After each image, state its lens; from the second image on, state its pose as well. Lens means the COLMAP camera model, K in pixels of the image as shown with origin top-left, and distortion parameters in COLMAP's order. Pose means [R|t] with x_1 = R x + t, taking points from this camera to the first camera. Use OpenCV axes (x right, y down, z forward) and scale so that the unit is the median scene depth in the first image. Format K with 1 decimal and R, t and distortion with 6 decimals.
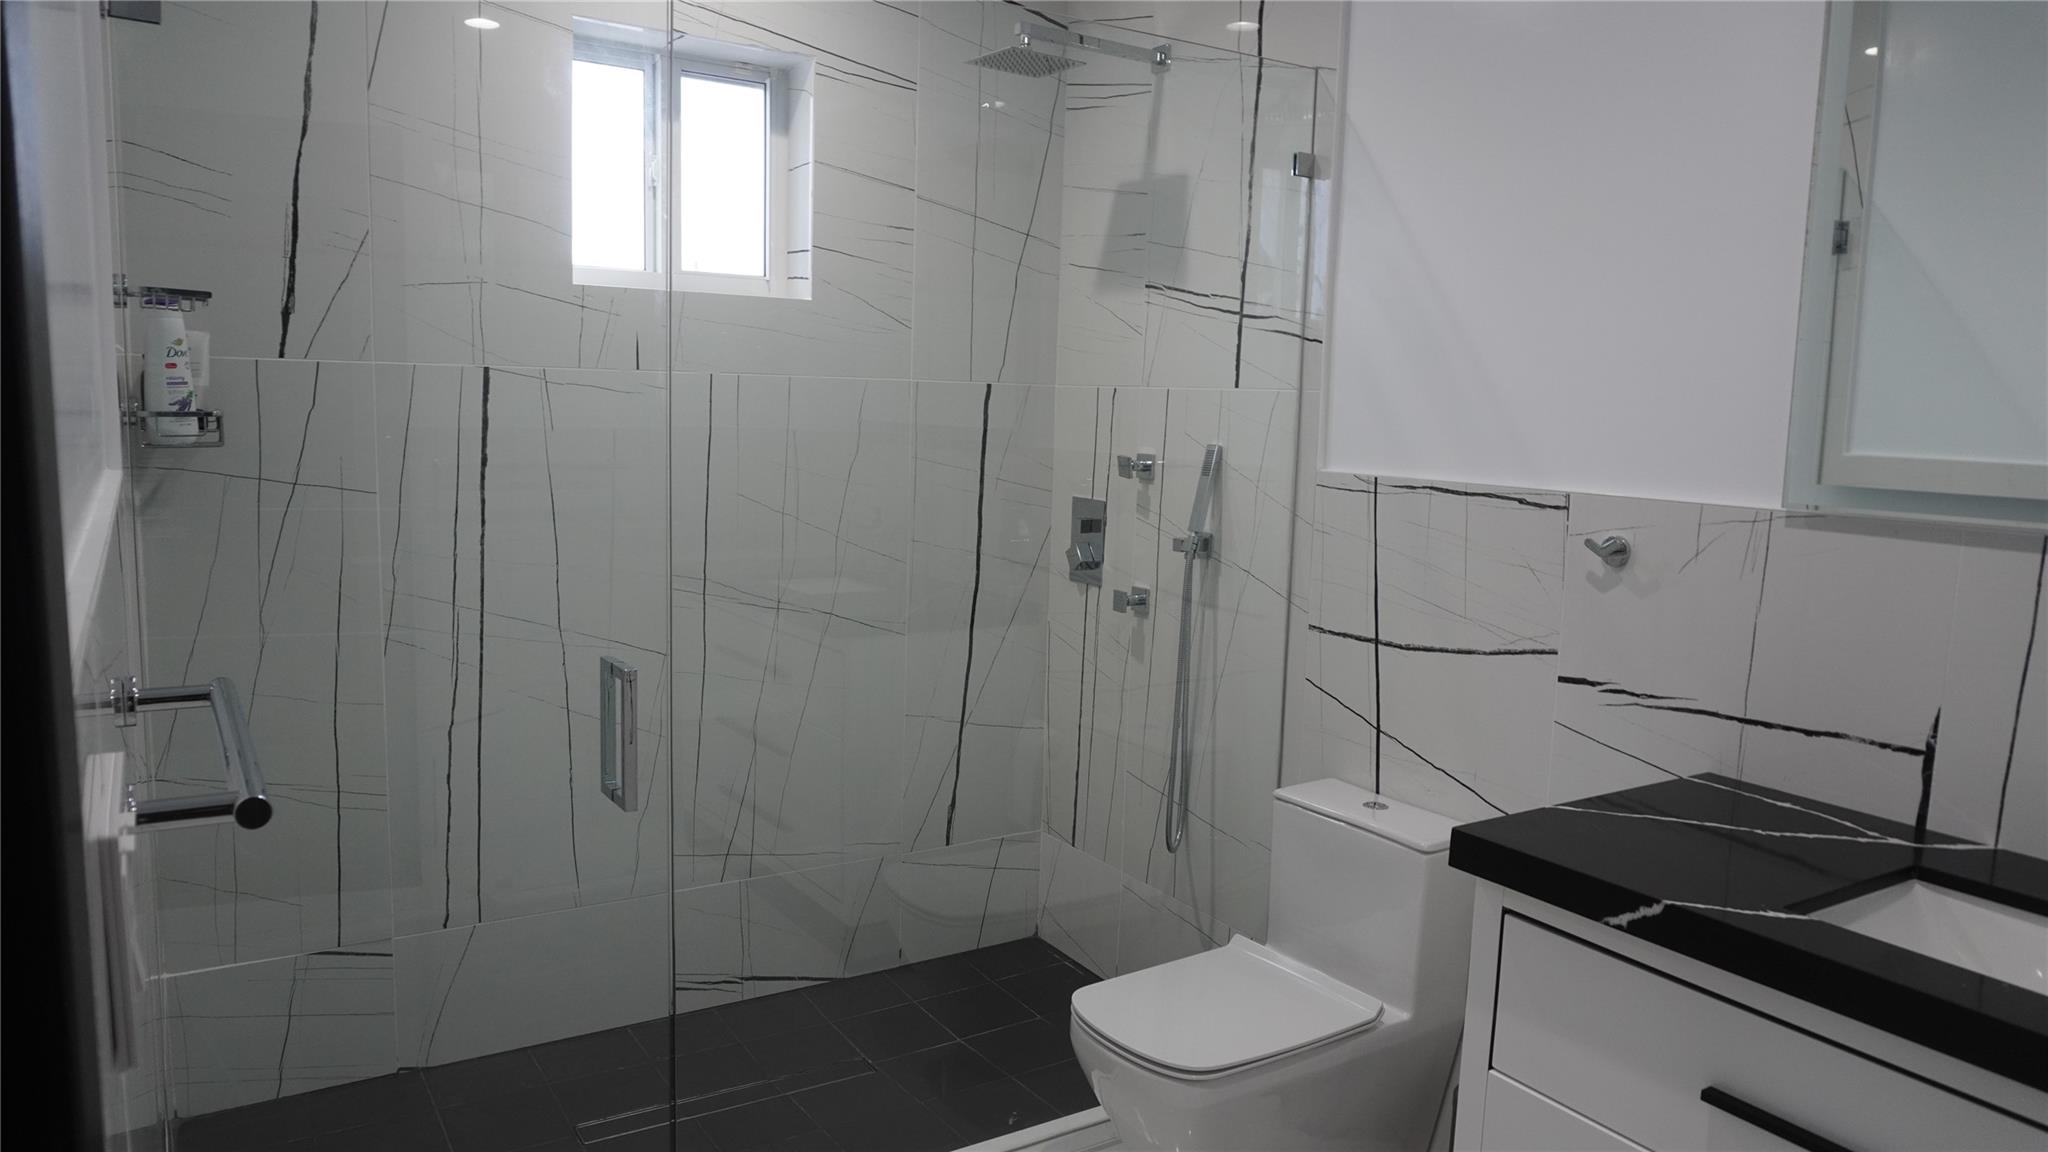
lens RADIAL K [[1380.7, 0, 1024.0], [0, 1380.7, 576.0], [0, 0, 1]] dist [-0.047449, 0.038346]
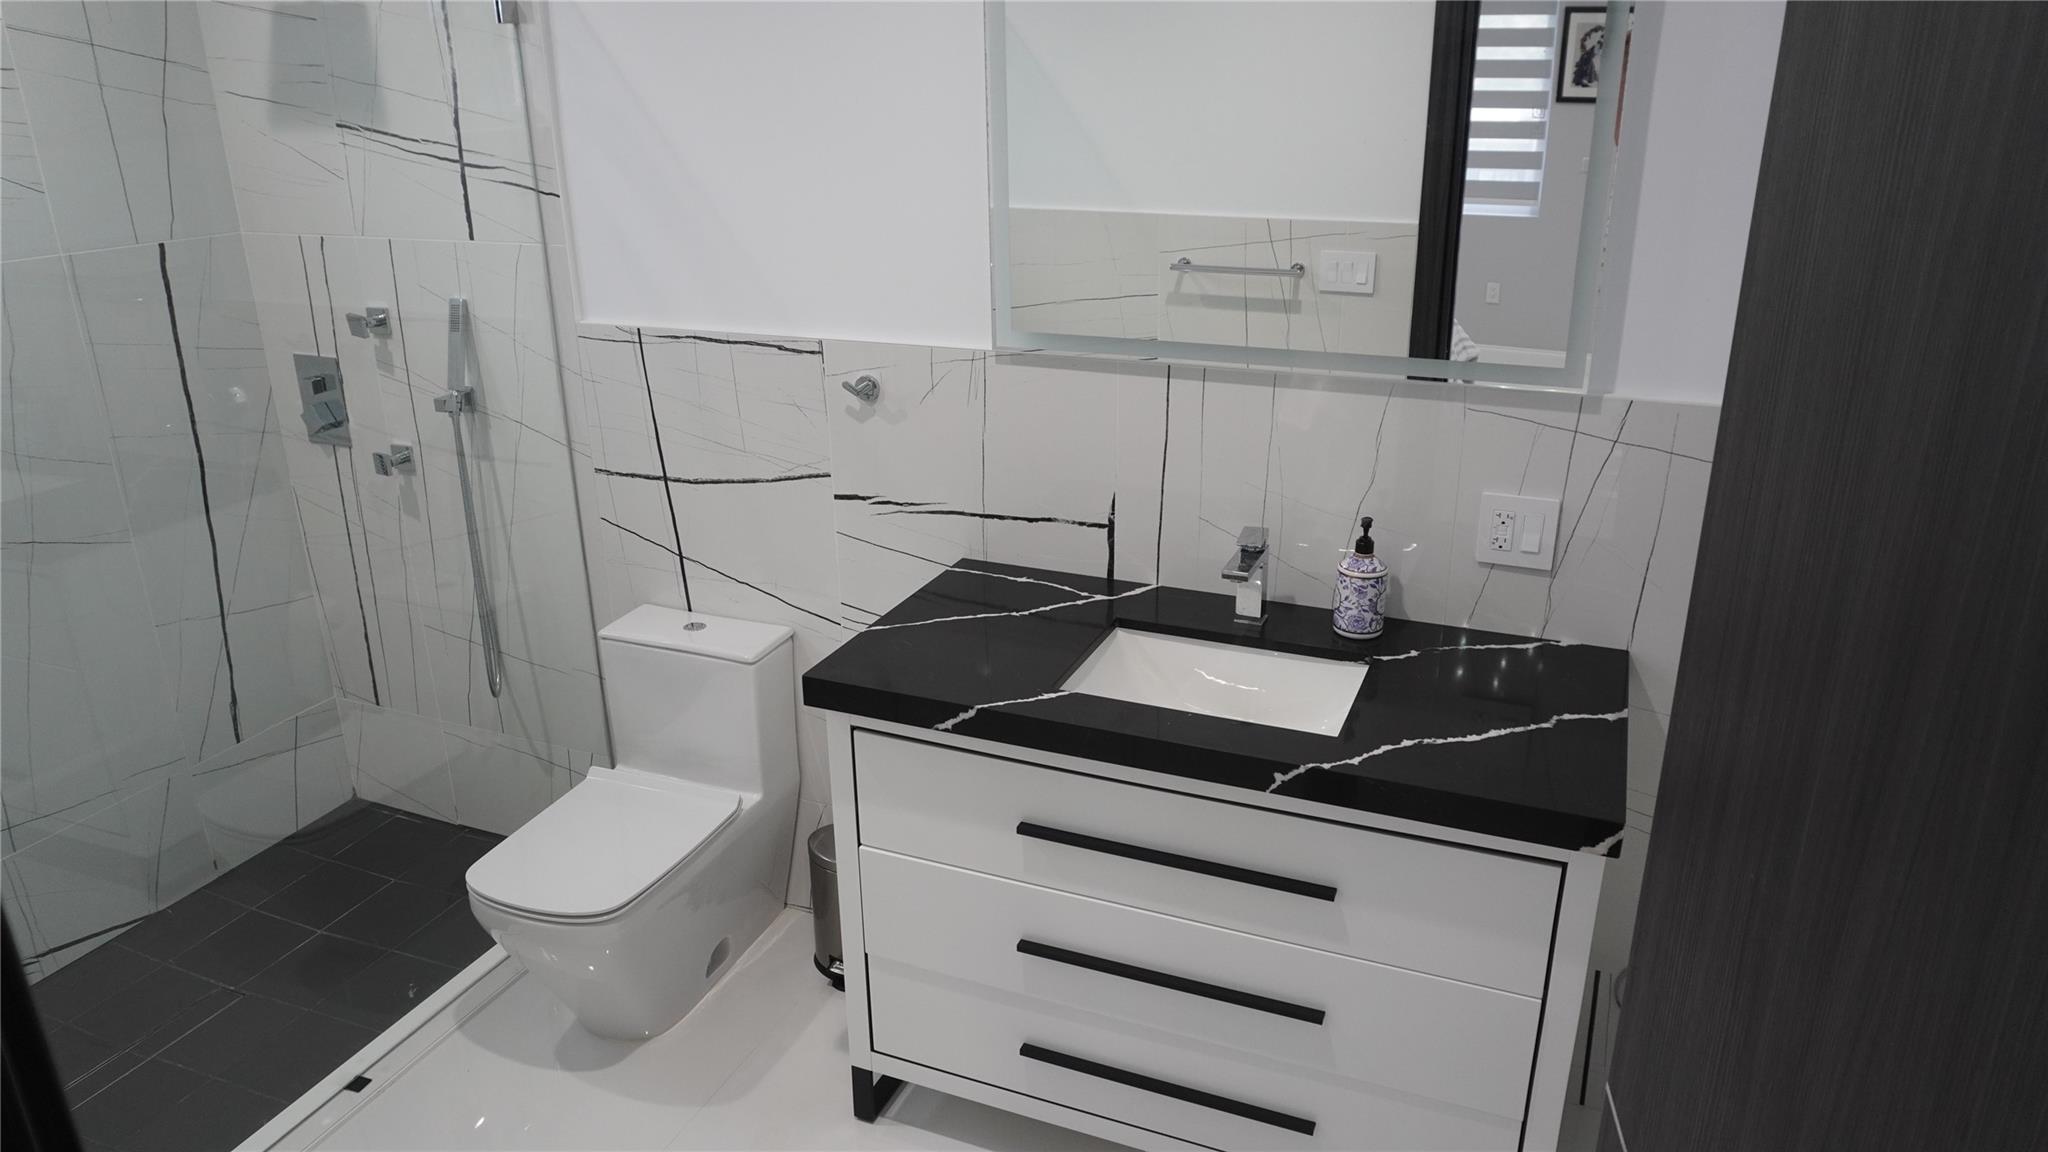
lens RADIAL K [[1380.7, 0, 1024.0], [0, 1380.7, 576.0], [0, 0, 1]] dist [-0.047449, 0.038346]
pose [[0.822933, -0.235232, 0.517152, -0.086038], [0.108446, 0.958560, 0.263442, -0.126565], [-0.557692, -0.160712, 0.814341, -0.054123]]
